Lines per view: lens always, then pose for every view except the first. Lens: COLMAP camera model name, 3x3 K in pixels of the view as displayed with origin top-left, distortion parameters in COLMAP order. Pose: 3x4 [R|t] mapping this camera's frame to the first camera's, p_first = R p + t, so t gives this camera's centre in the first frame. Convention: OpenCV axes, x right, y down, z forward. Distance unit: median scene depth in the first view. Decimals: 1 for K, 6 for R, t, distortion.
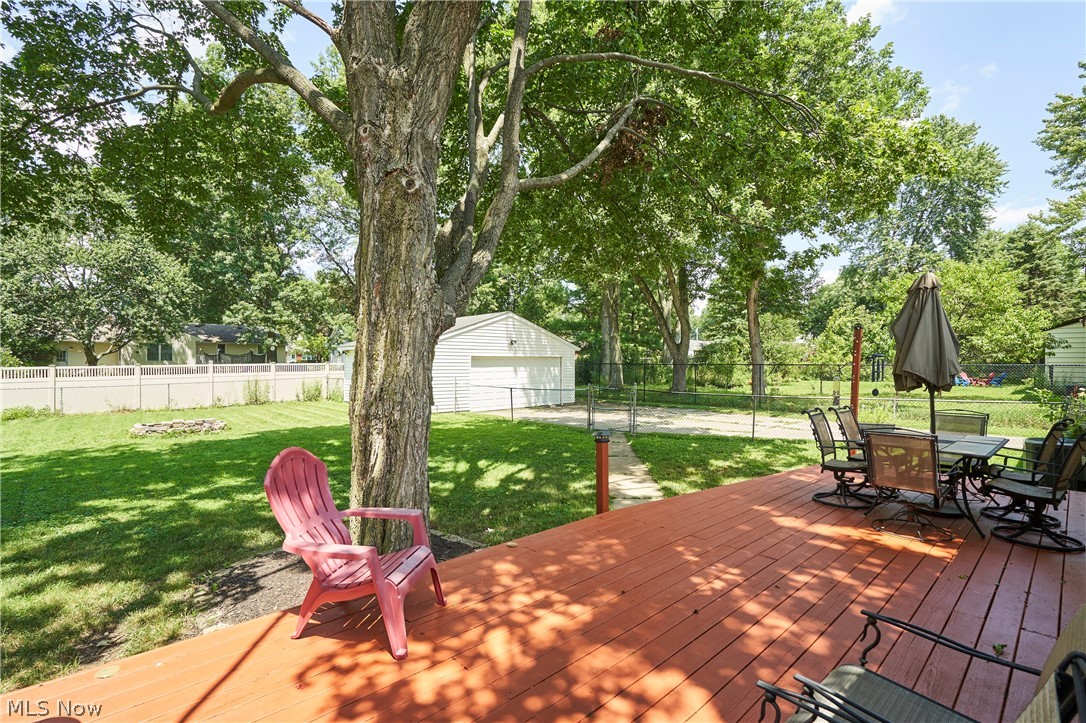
lens RADIAL K [[499.5, 0, 542.3], [0, 499.5, 363.7], [0, 0, 1]] dist [0.000157, 0.000971]
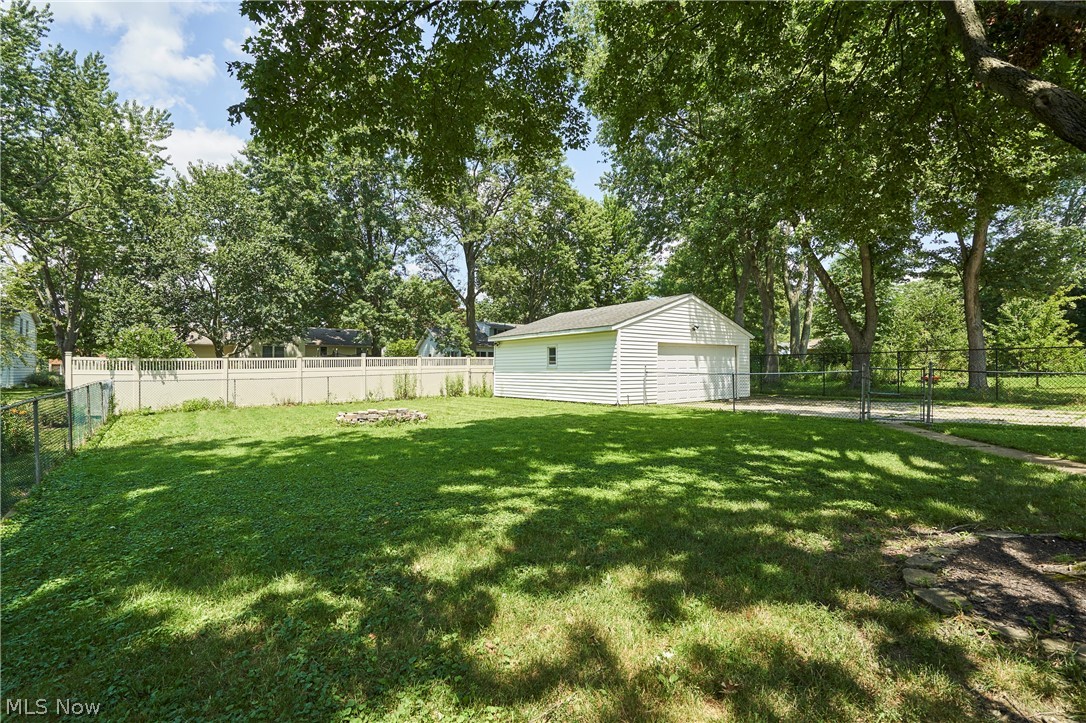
lens RADIAL K [[499.5, 0, 544.4], [0, 499.5, 363.0], [0, 0, 1]] dist [0.000157, 0.000971]
pose [[0.995684, -0.008119, -0.092452, -0.204333], [0.006714, 0.999857, -0.015496, 0.026750], [0.092565, 0.014808, 0.995597, 0.064942]]
